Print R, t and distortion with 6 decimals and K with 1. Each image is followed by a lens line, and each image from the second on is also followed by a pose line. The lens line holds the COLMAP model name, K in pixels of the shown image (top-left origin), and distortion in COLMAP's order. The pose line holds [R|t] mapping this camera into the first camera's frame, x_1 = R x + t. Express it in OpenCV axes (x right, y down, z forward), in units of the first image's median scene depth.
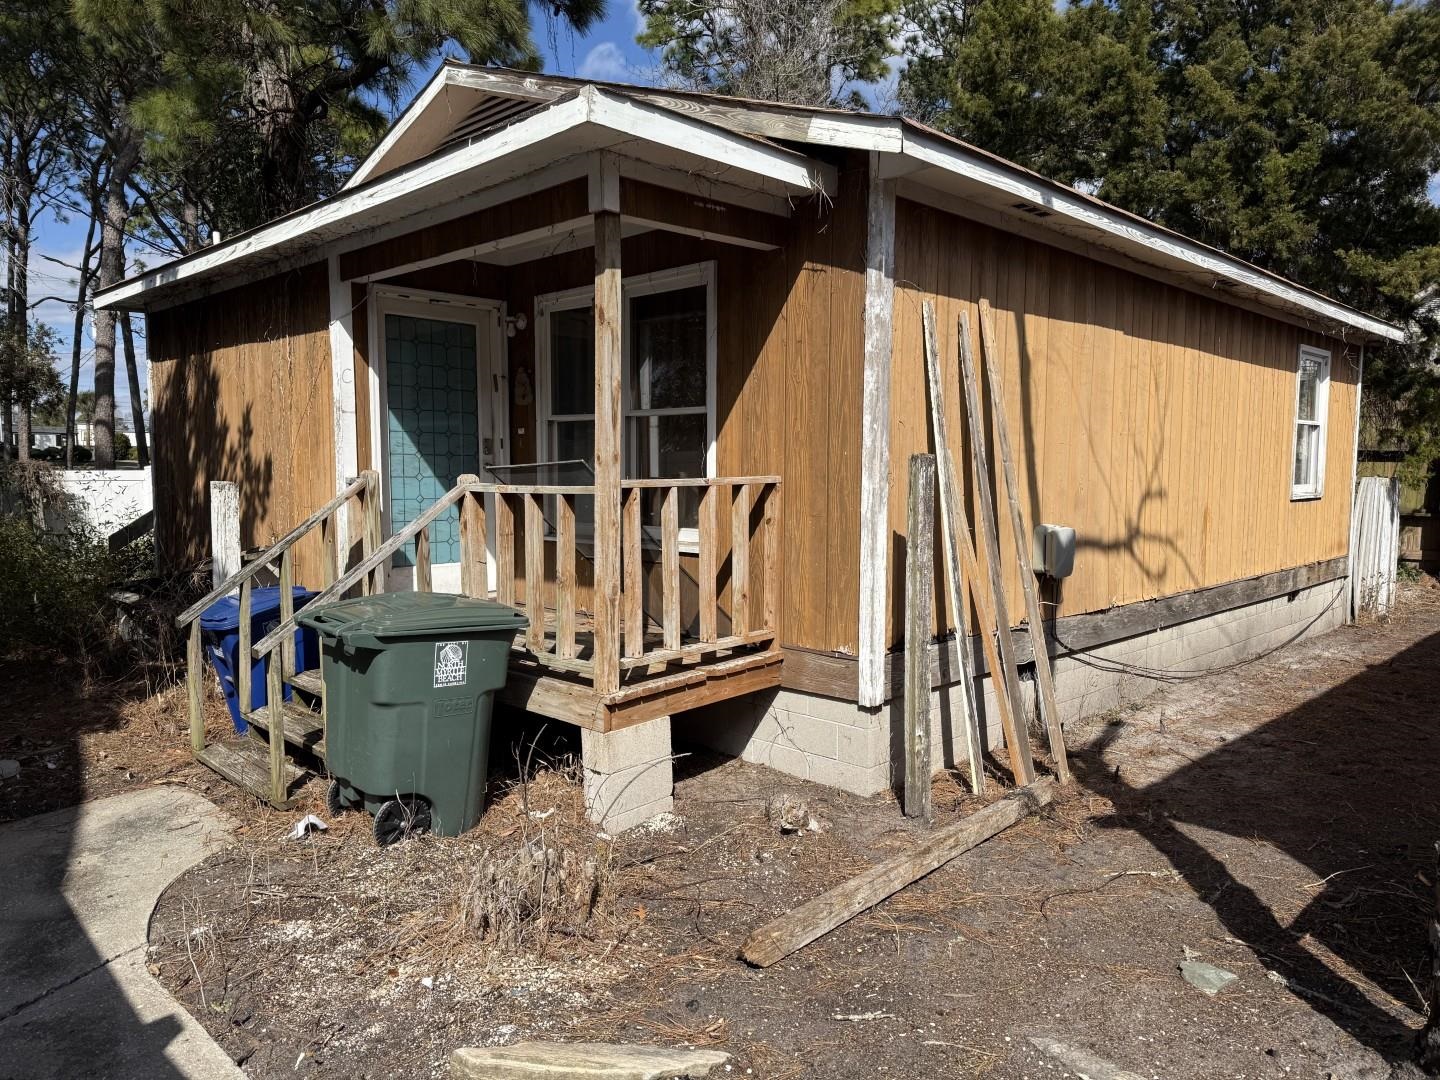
lens RADIAL K [[1006.1, 0, 733.2], [0, 1006.1, 543.6], [0, 0, 1]] dist [0.058773, -0.068992]
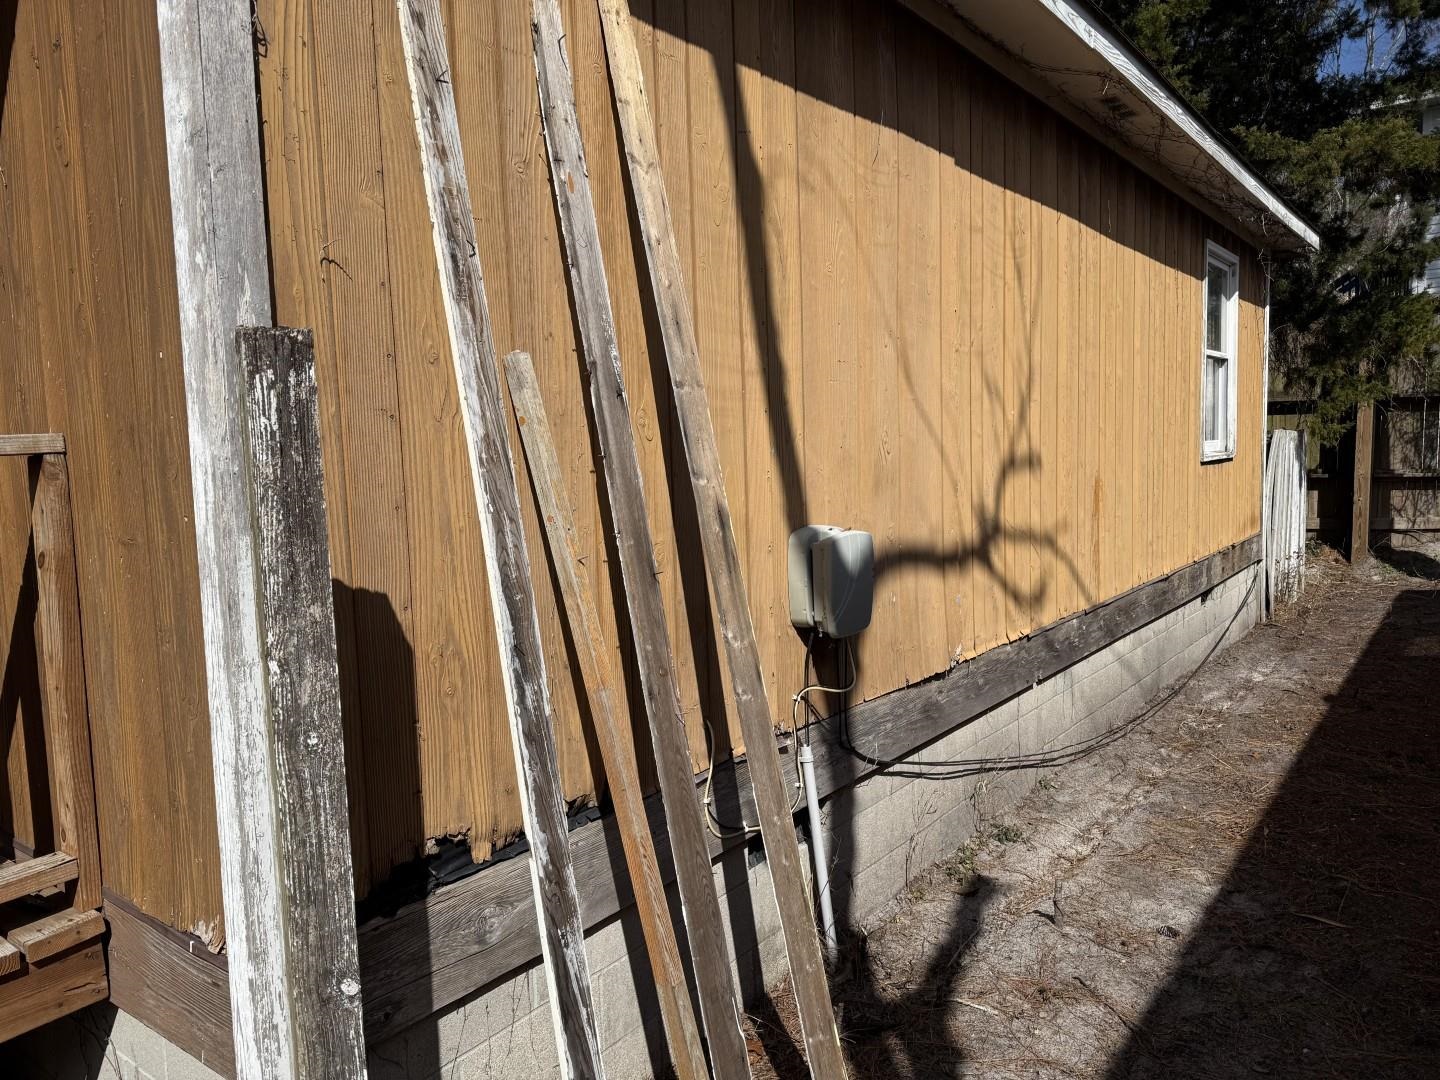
lens RADIAL K [[1006.1, 0, 720.8], [0, 1006.1, 538.0], [0, 0, 1]] dist [0.058773, -0.068992]
pose [[0.992480, -0.045790, 0.113524, 0.200011], [0.044774, 0.998931, 0.011483, -0.019813], [-0.113928, -0.006313, 0.993469, 0.500732]]
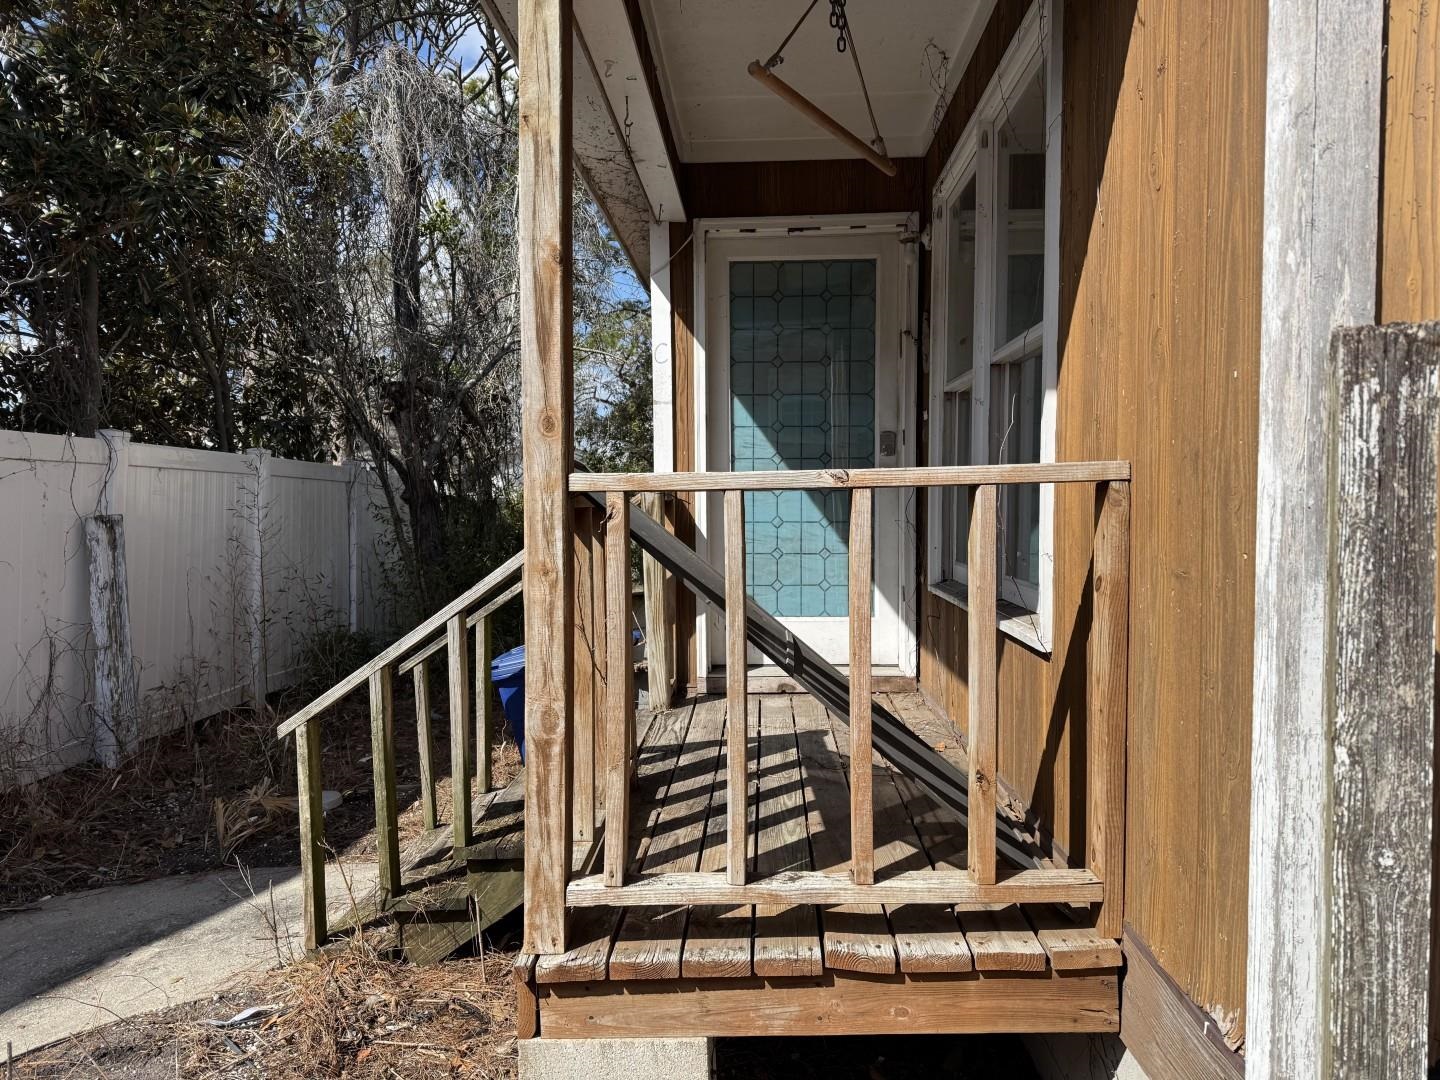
lens RADIAL K [[1006.1, 0, 737.6], [0, 1006.1, 548.0], [0, 0, 1]] dist [0.058773, -0.068992]
pose [[0.681312, 0.029505, -0.731398, 0.184325], [-0.047497, 0.998864, -0.003950, -0.023256], [0.730450, 0.037430, 0.681939, 0.532874]]
